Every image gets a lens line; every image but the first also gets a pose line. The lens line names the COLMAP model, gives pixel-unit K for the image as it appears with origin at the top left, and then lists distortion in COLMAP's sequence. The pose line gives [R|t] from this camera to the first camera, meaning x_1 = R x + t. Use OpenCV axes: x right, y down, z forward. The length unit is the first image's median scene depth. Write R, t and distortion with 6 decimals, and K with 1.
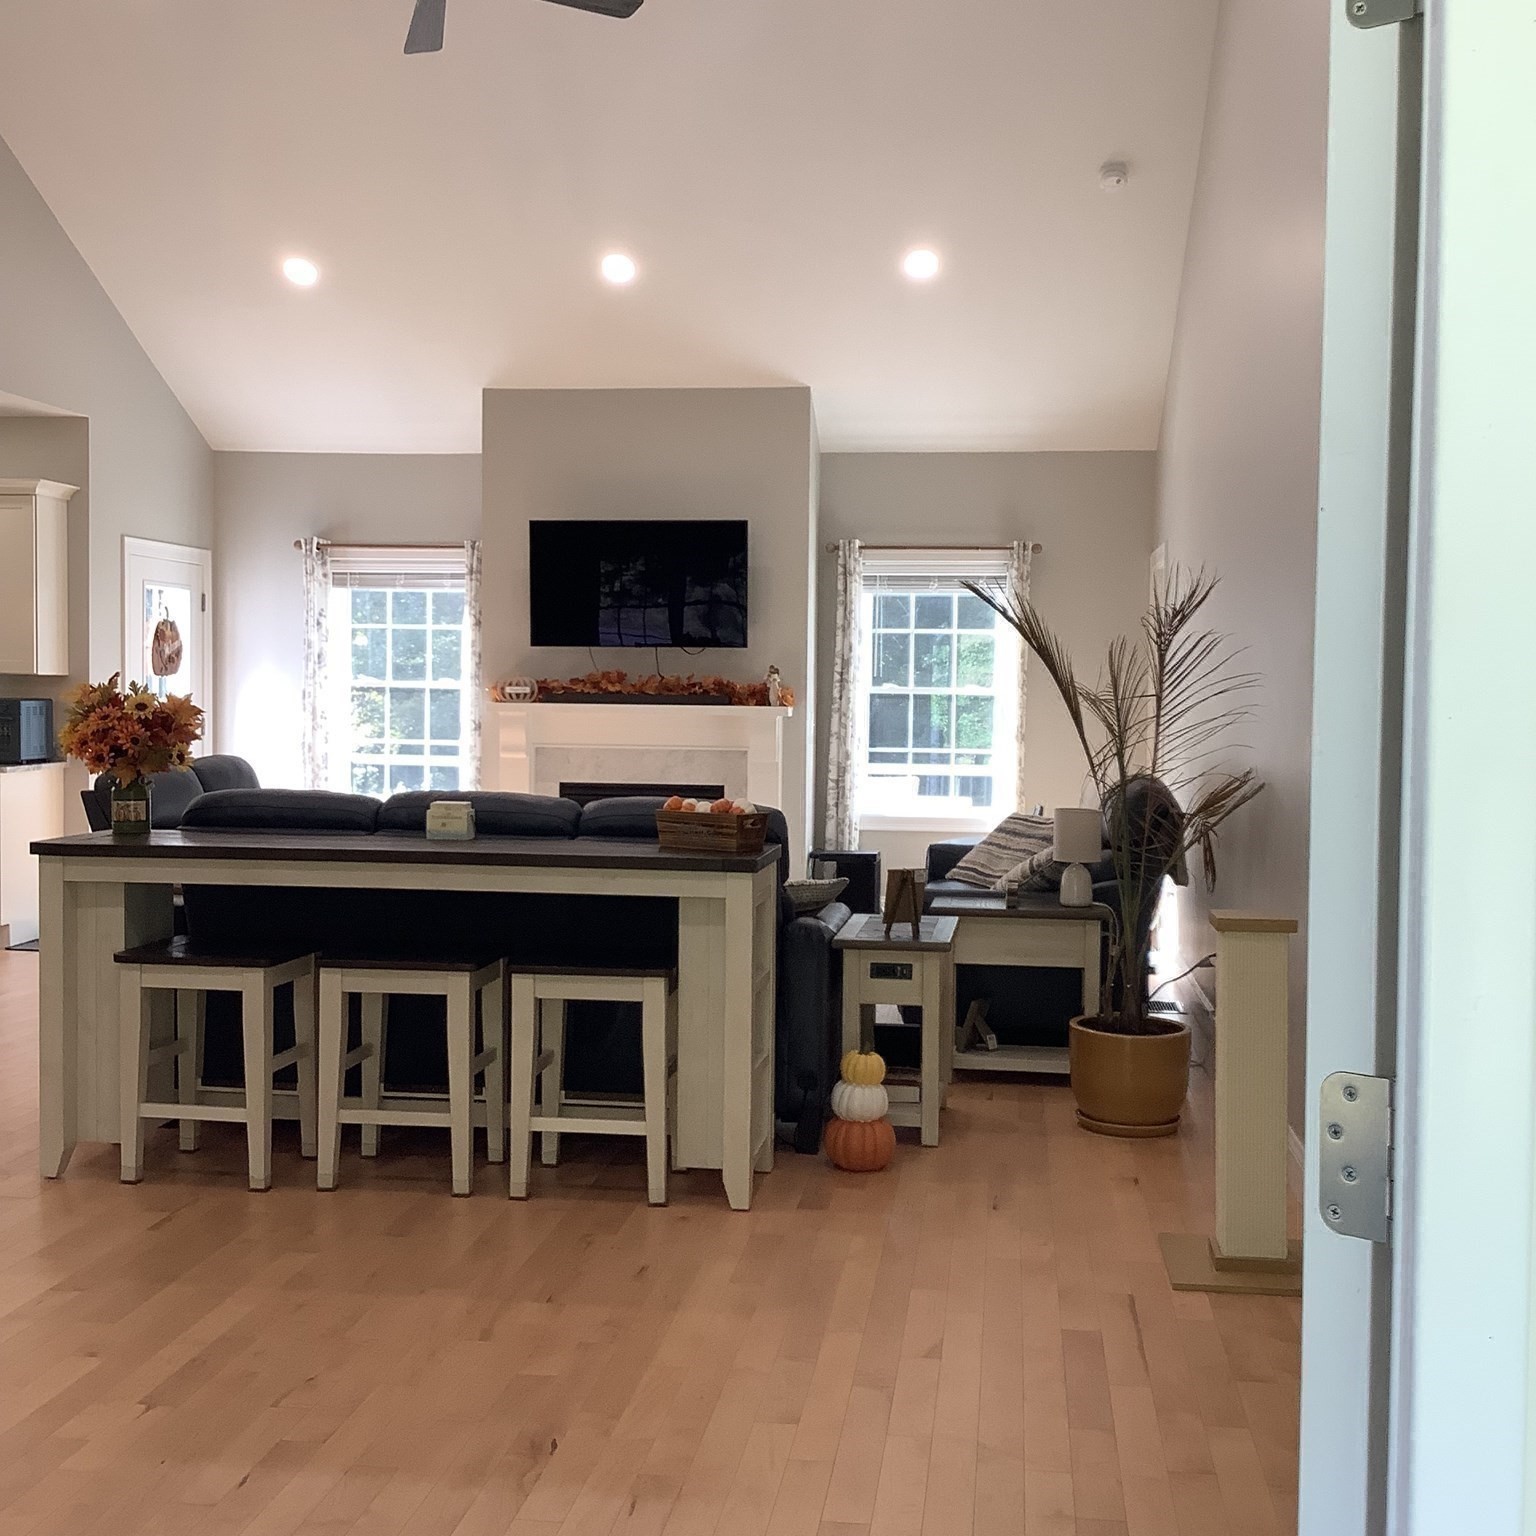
lens RADIAL K [[1856.0, 0, 768.0], [0, 1856.0, 768.0], [0, 0, 1]] dist [0.098658, 0.033857]
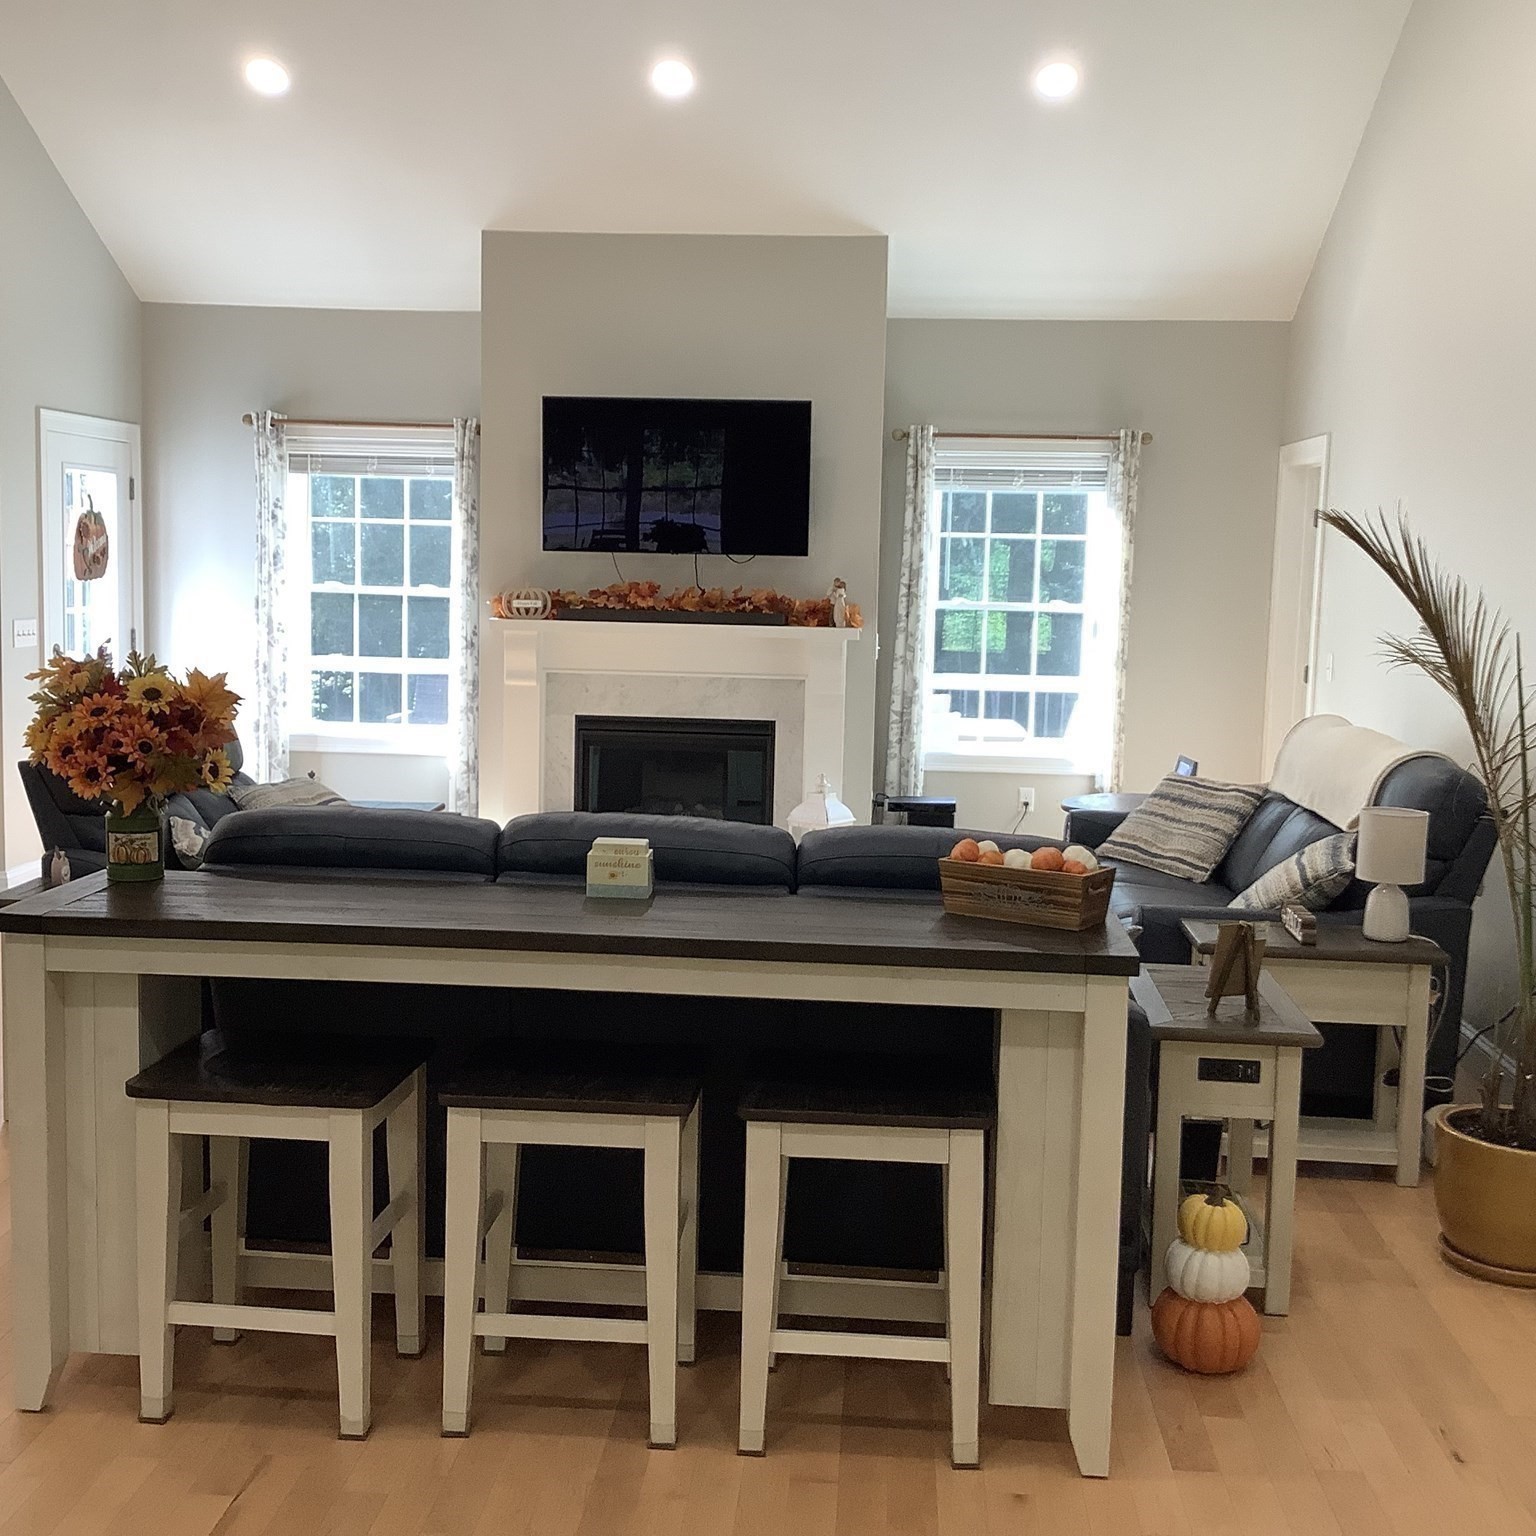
lens RADIAL K [[1865.5, 0, 768.0], [0, 1865.5, 768.0], [0, 0, 1]] dist [0.085688, -0.055876]
pose [[0.998076, 0.004439, 0.061841, -0.078638], [-0.008666, 0.997630, 0.068261, -0.026789], [-0.061392, -0.068666, 0.995749, 0.161399]]
